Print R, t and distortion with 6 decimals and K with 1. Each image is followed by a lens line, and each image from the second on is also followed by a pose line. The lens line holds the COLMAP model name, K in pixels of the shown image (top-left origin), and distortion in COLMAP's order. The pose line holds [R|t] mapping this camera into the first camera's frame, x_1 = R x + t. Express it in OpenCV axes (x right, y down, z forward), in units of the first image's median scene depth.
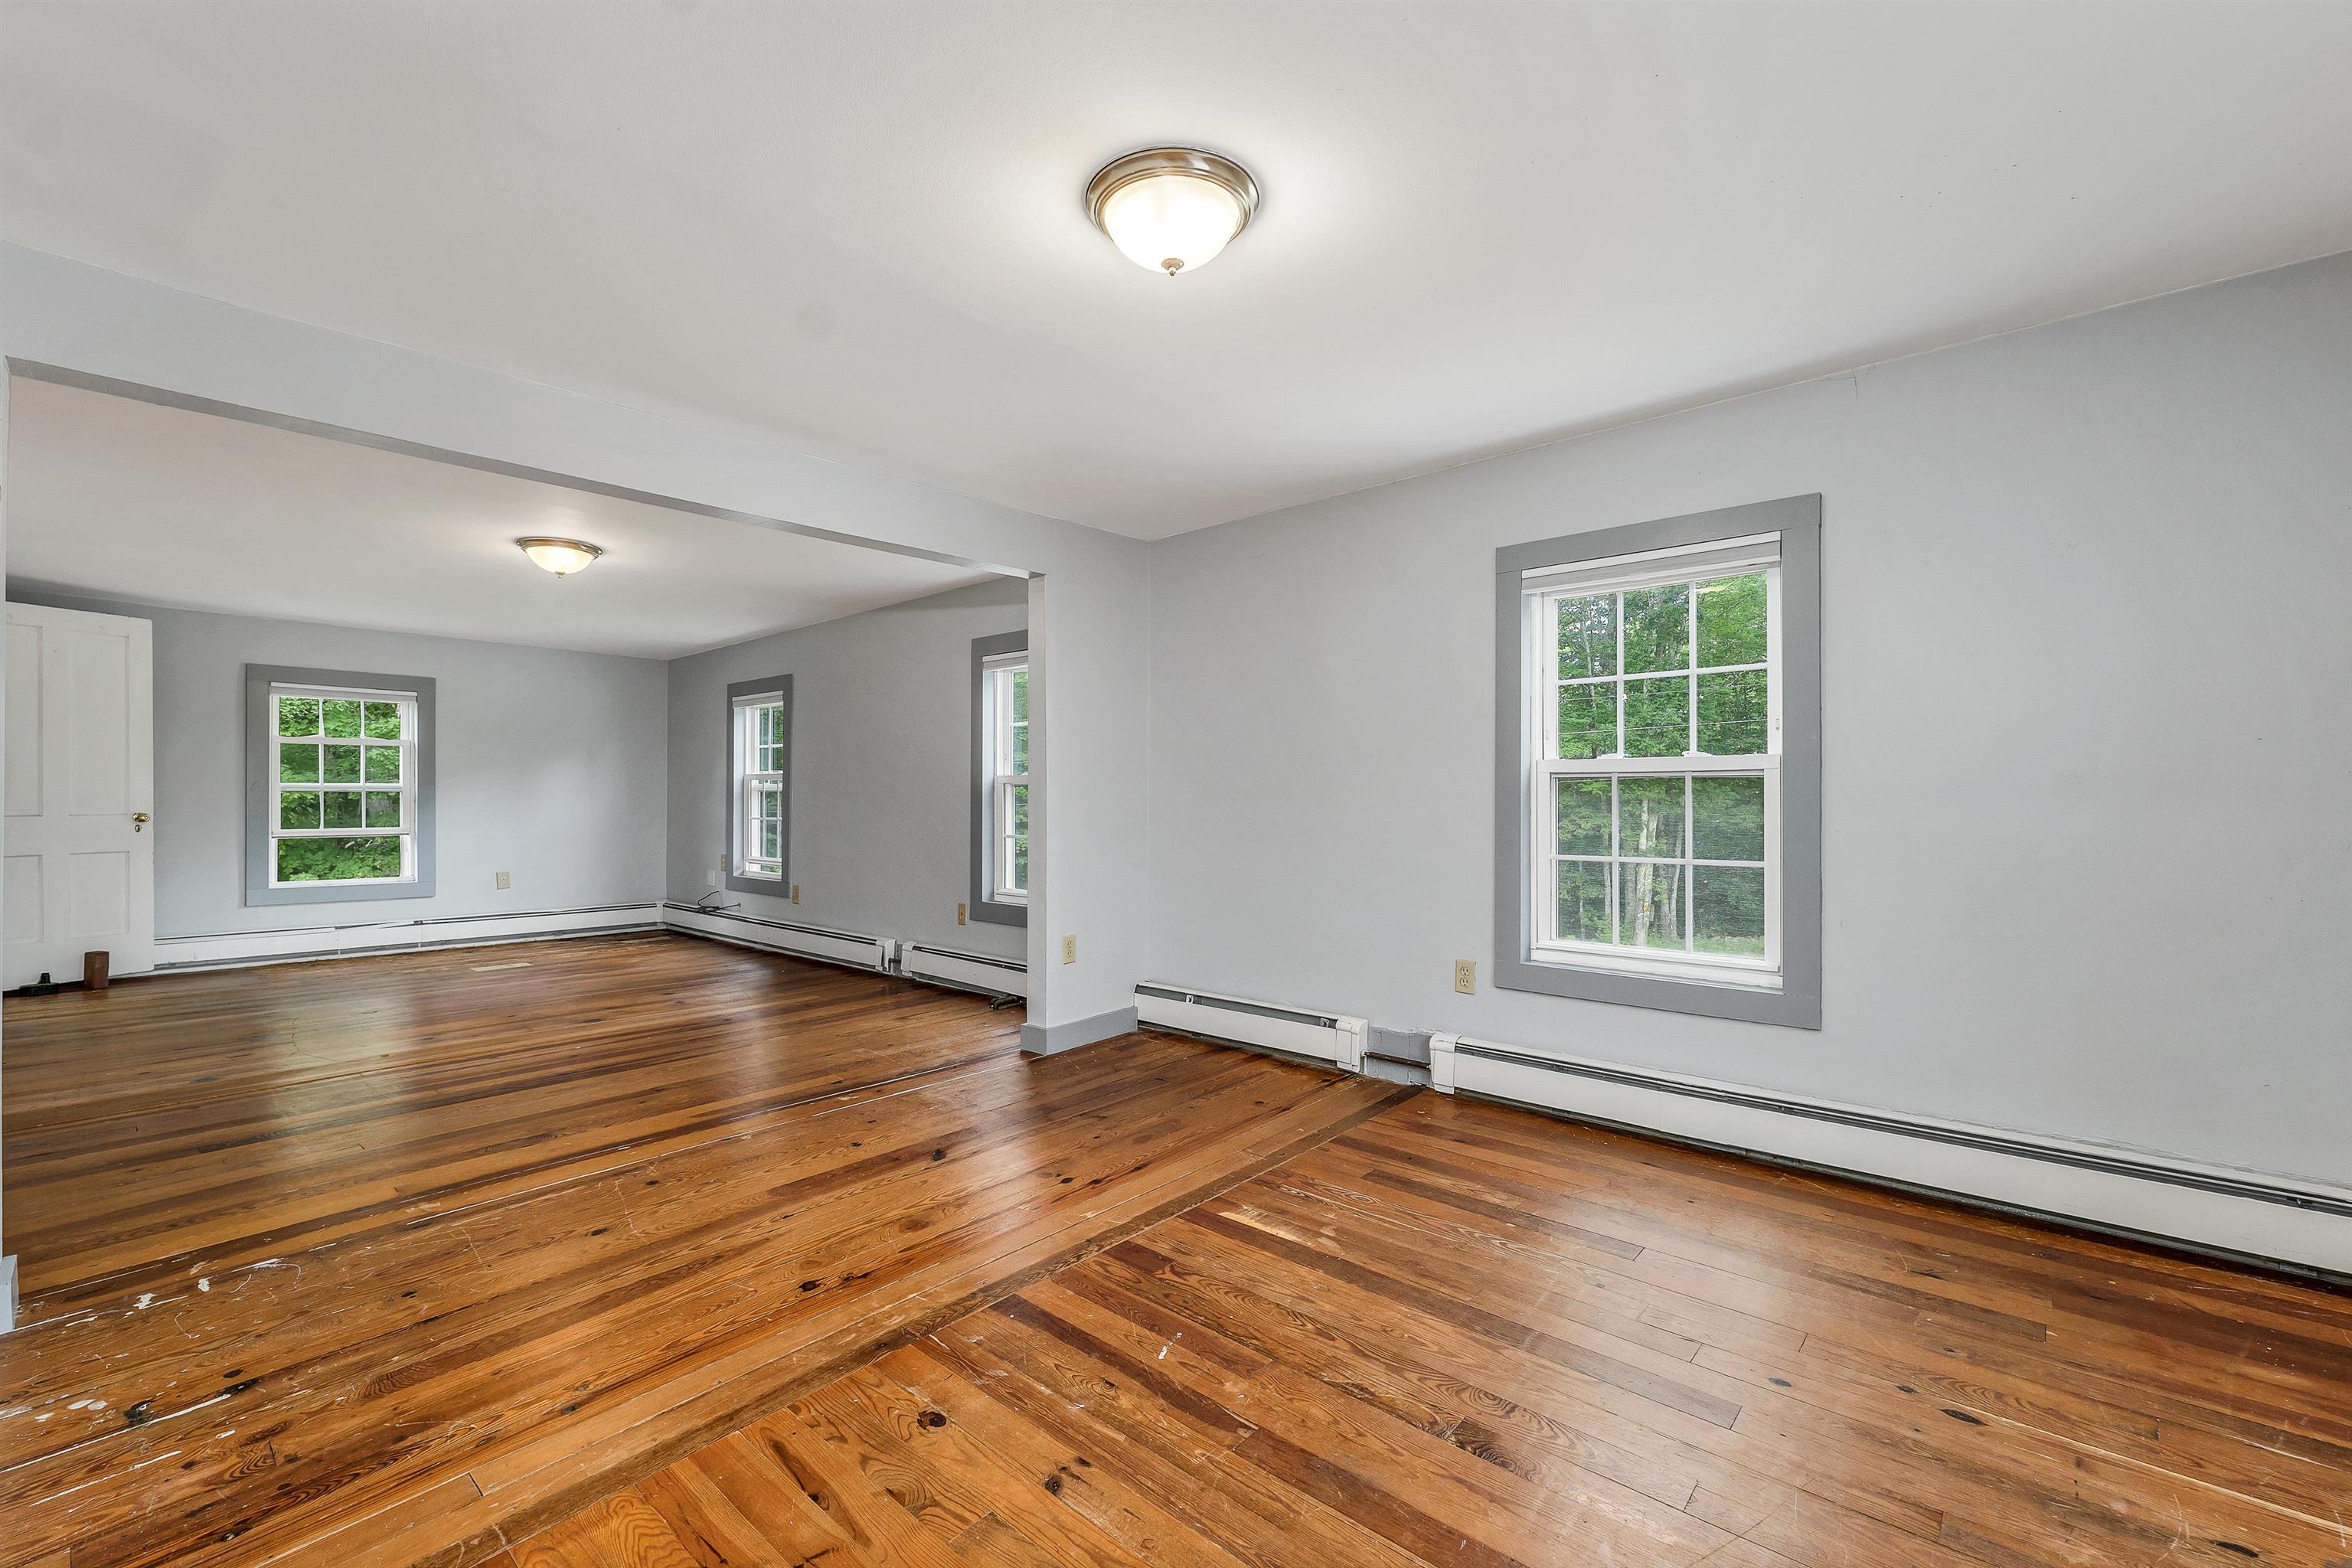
lens RADIAL K [[979.6, 0, 1175.7], [0, 979.6, 850.9], [0, 0, 1]] dist [0.001495, 0.000268]
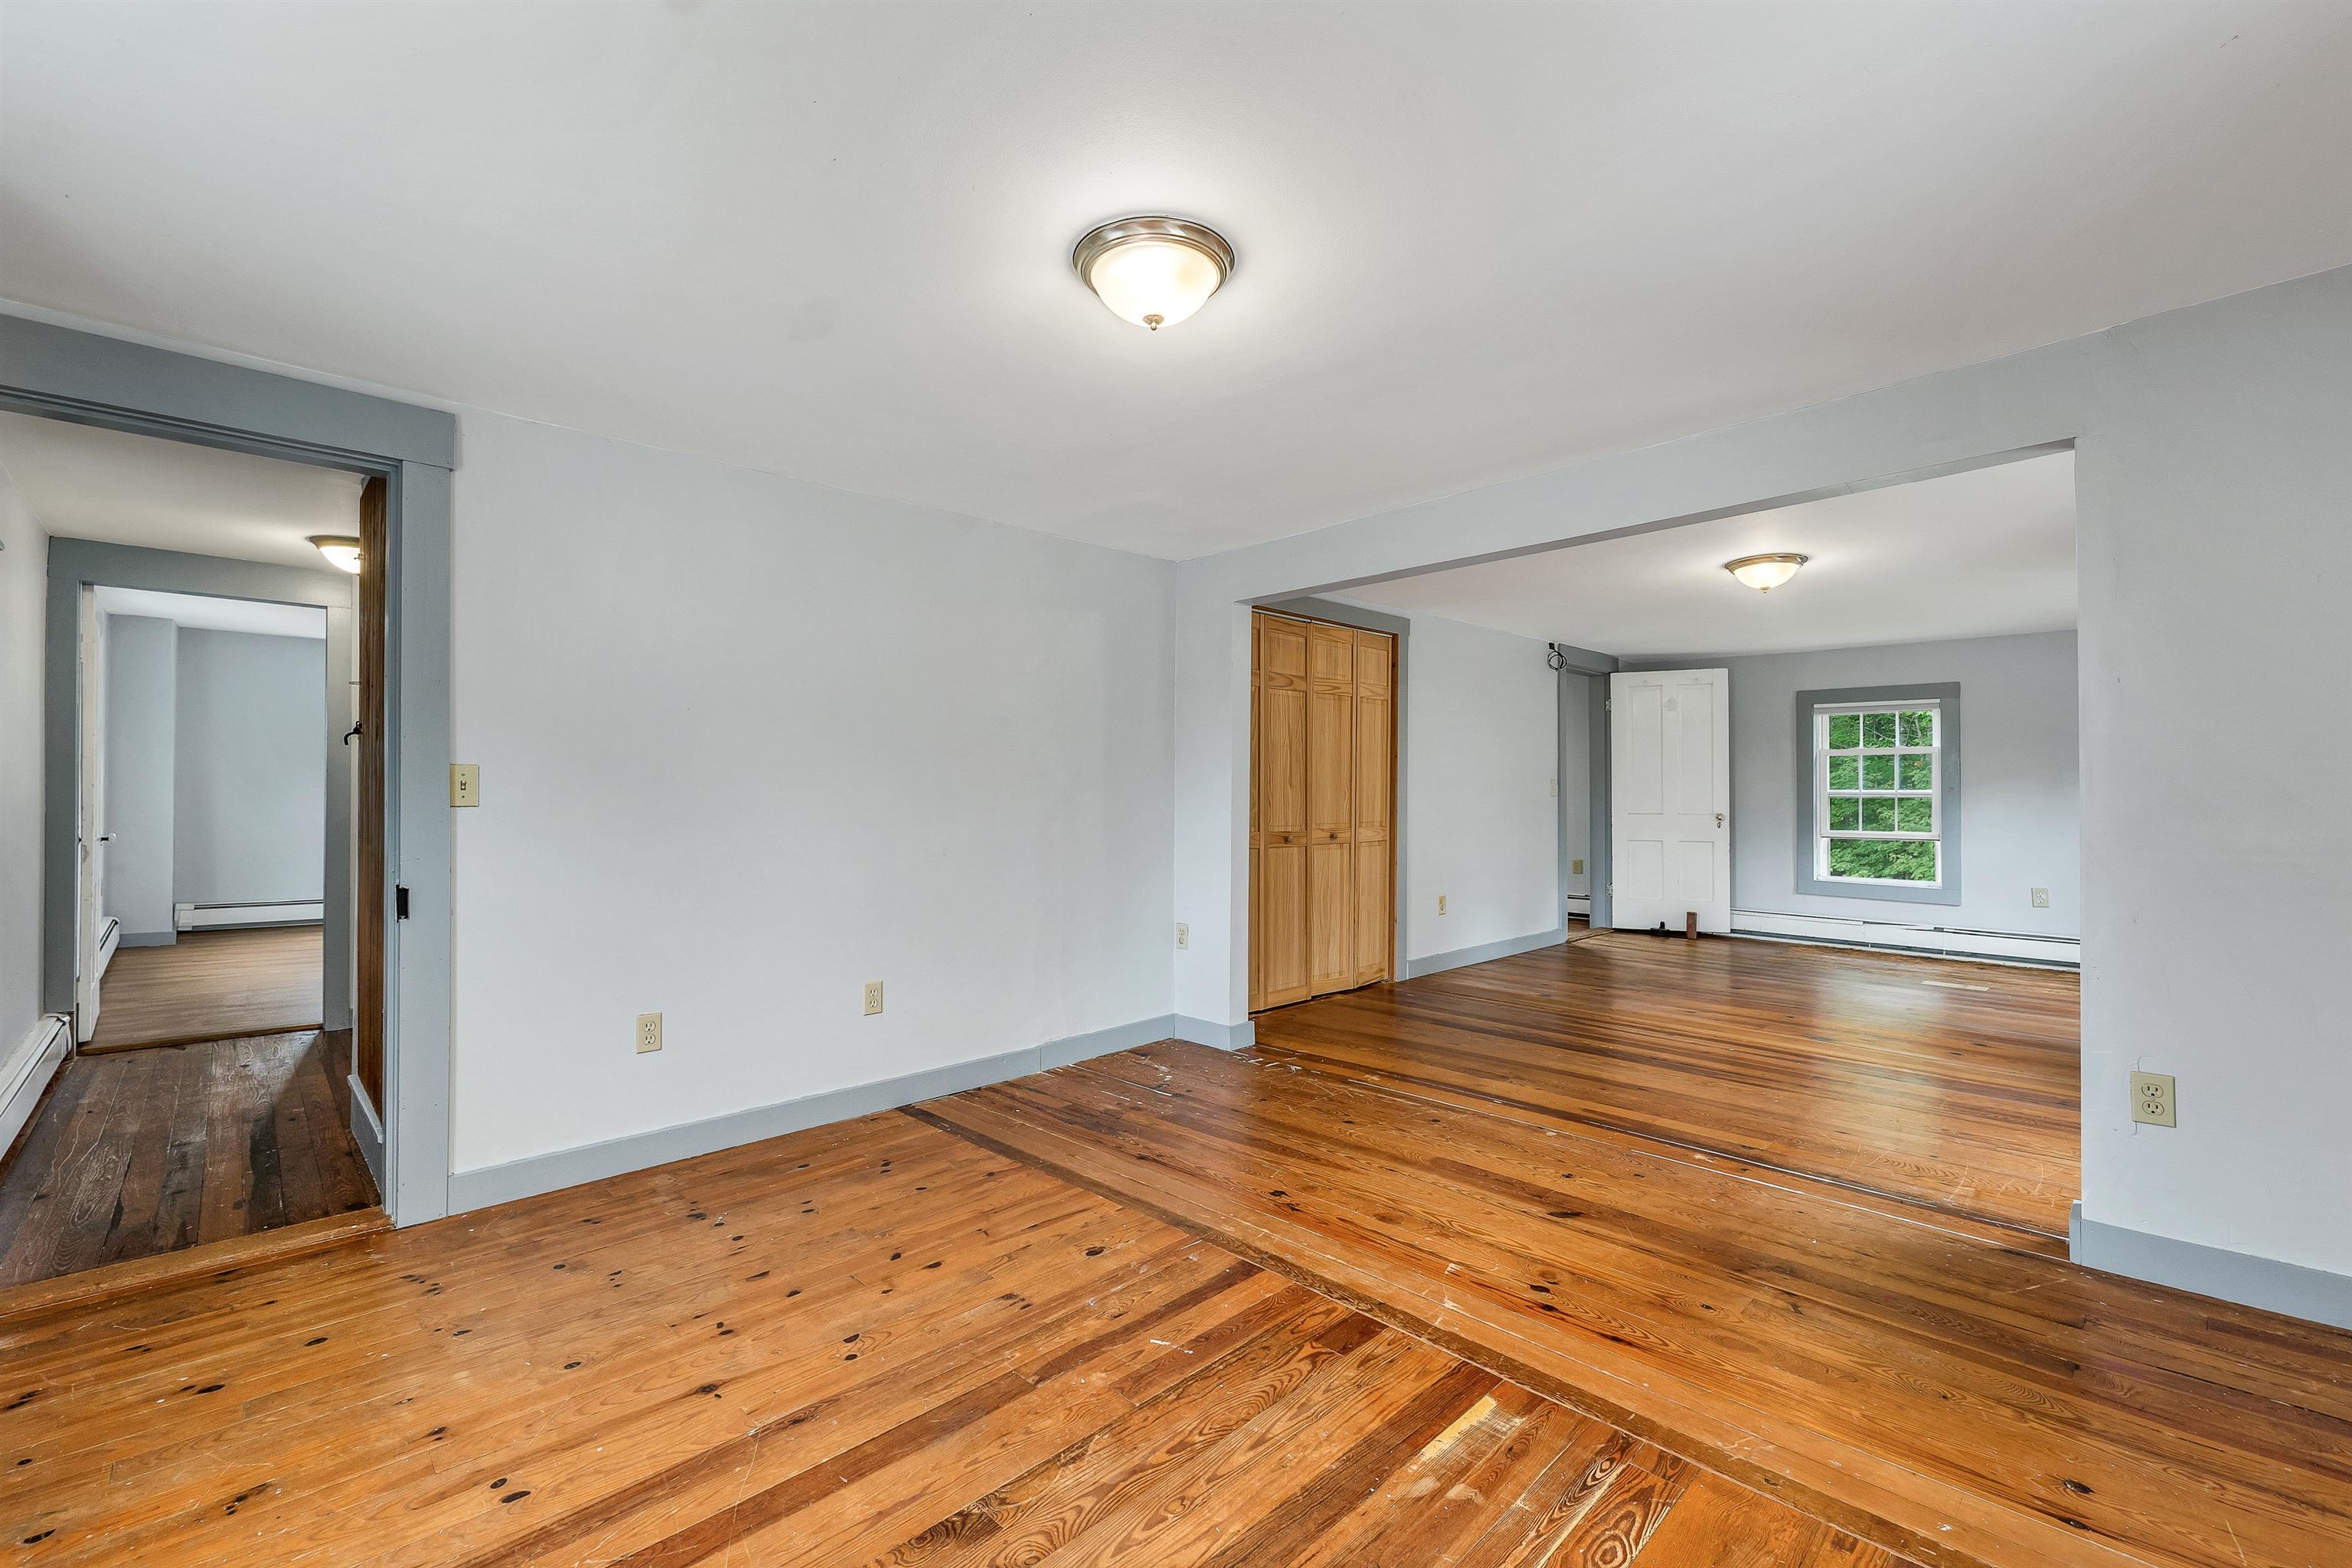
lens RADIAL K [[1003.0, 0, 1176.0], [0, 1003.0, 784.0], [0, 0, 1]] dist [-0.001255, -0.000604]
pose [[-0.080318, -0.009462, -0.996724, 0.733358], [-0.059175, 0.998237, -0.004708, -0.056367], [0.995011, 0.058603, -0.080736, 0.737051]]
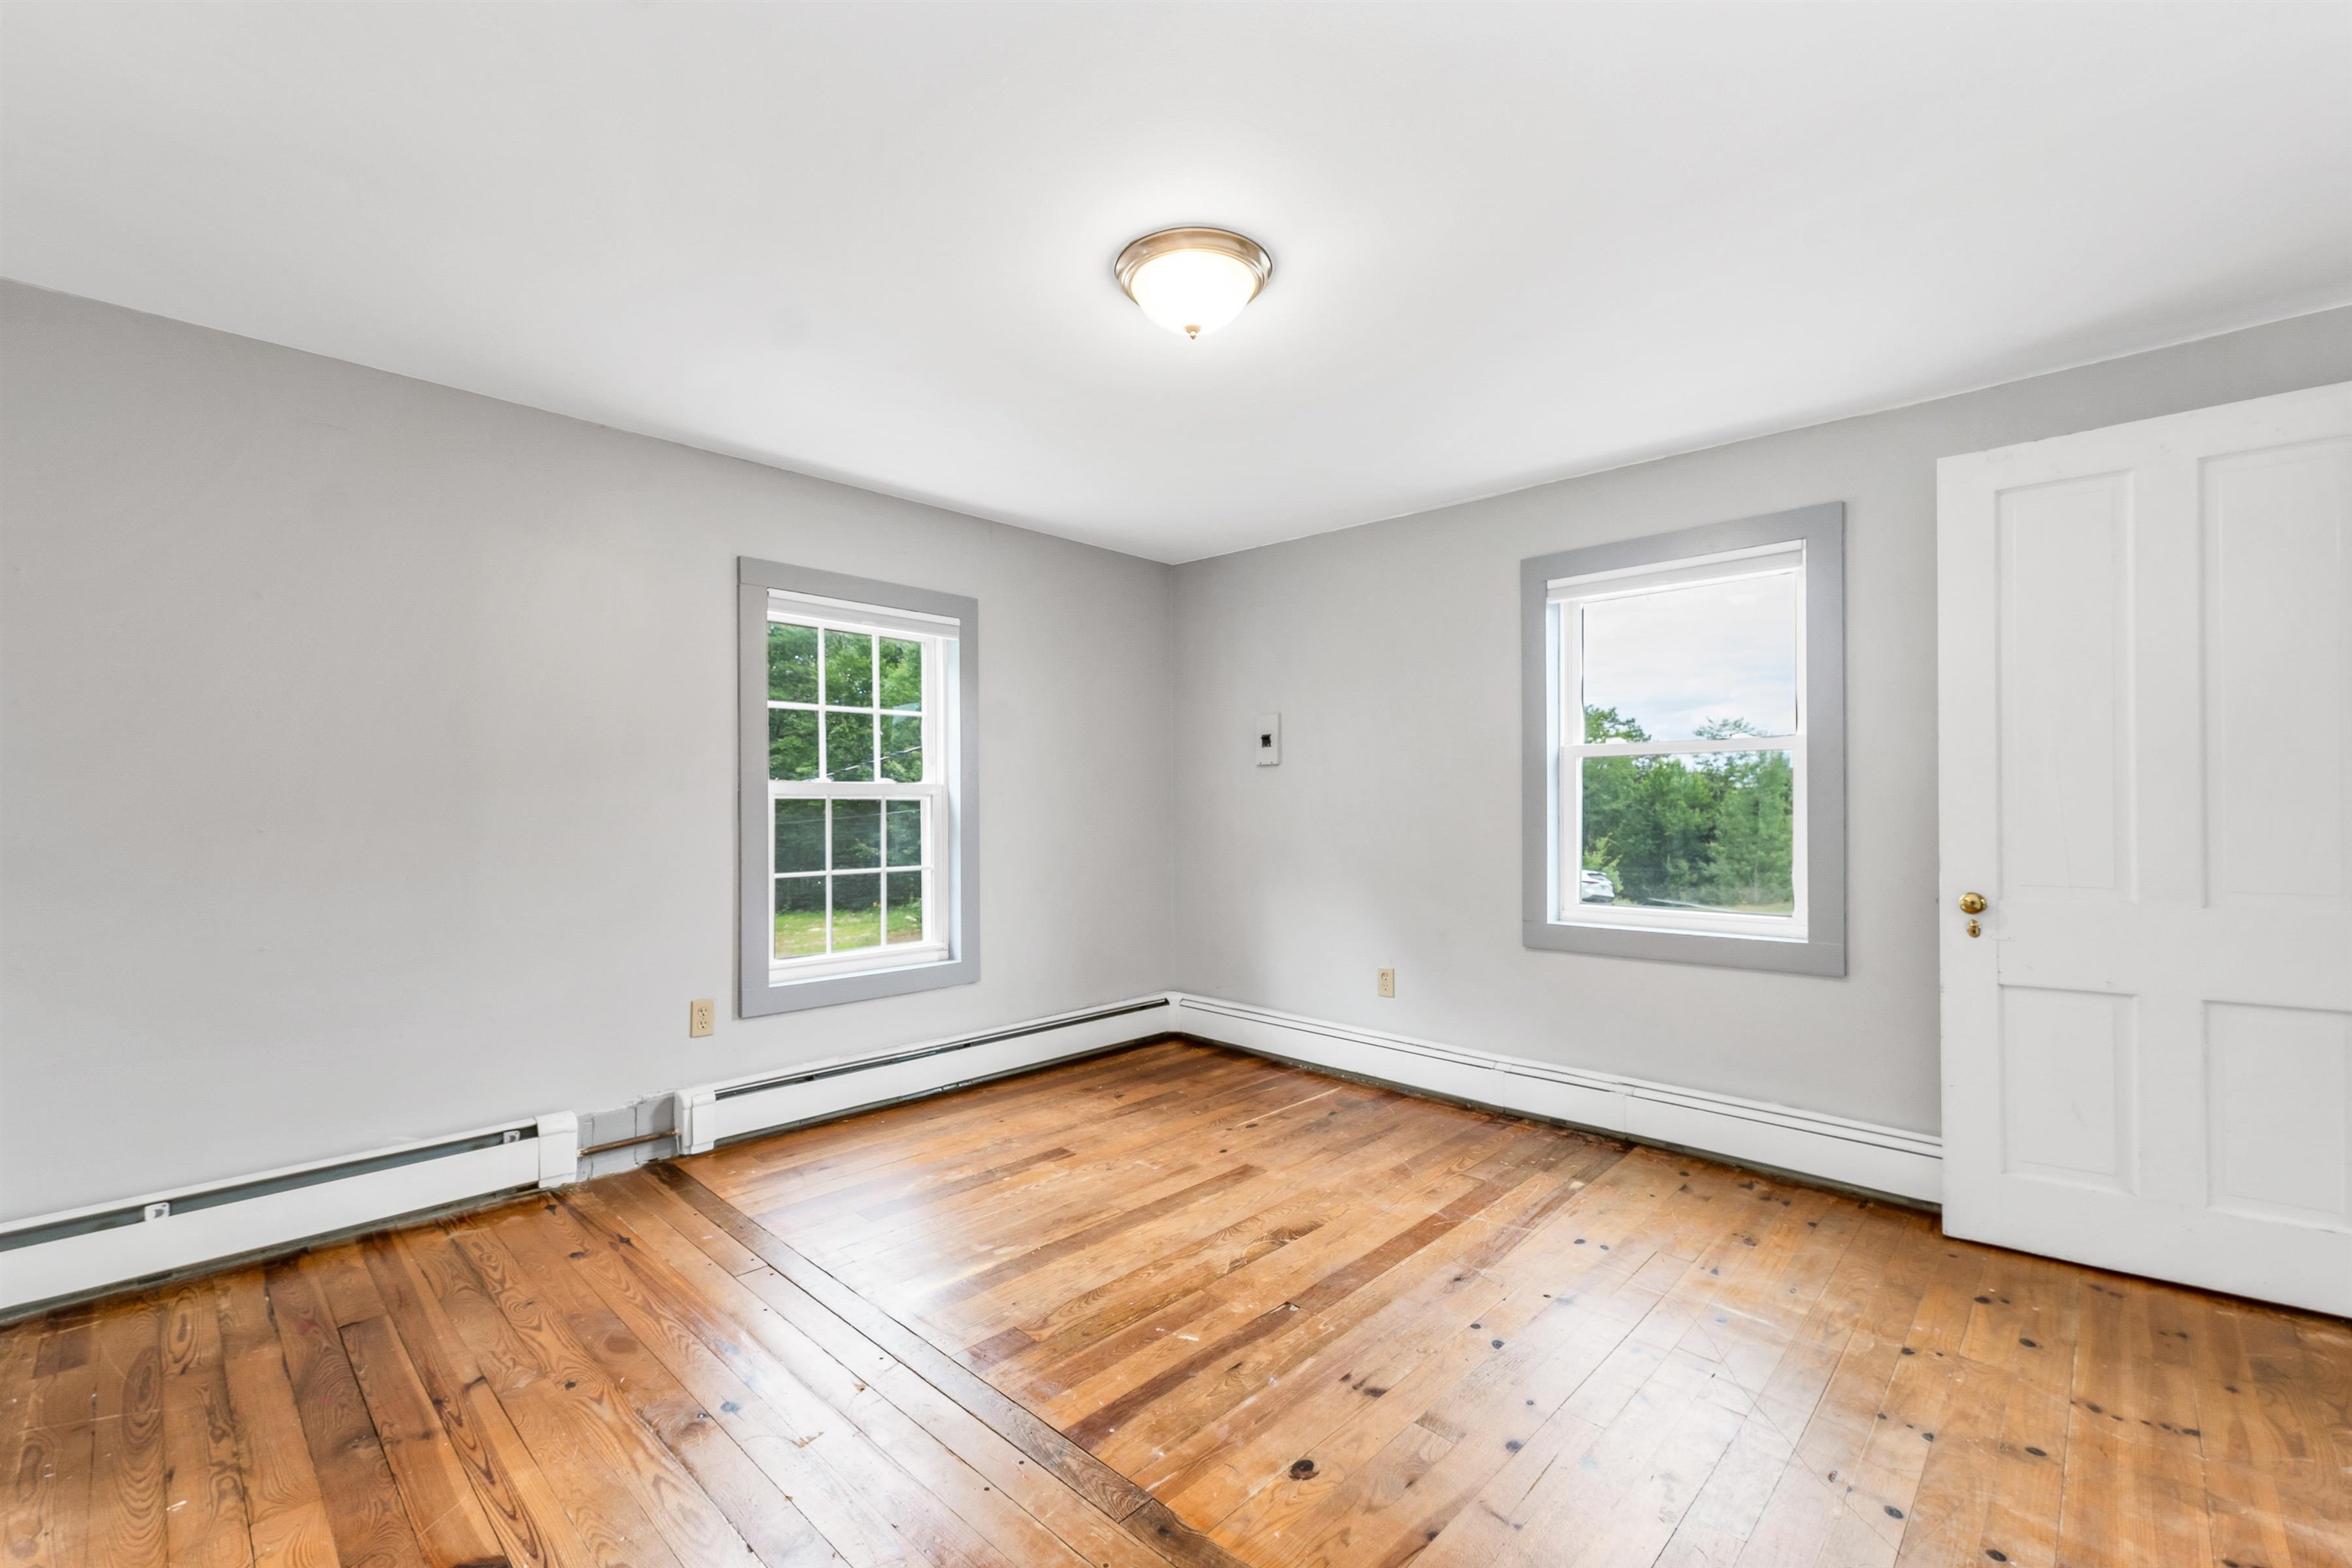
lens RADIAL K [[1000.8, 0, 1163.5], [0, 1000.8, 847.0], [0, 0, 1]] dist [0.015975, 0.000166]
pose [[0.044734, -0.039841, 0.998204, -0.751424], [0.061468, 0.997421, 0.037055, -0.045535], [-0.997106, 0.059700, 0.047067, 0.650642]]
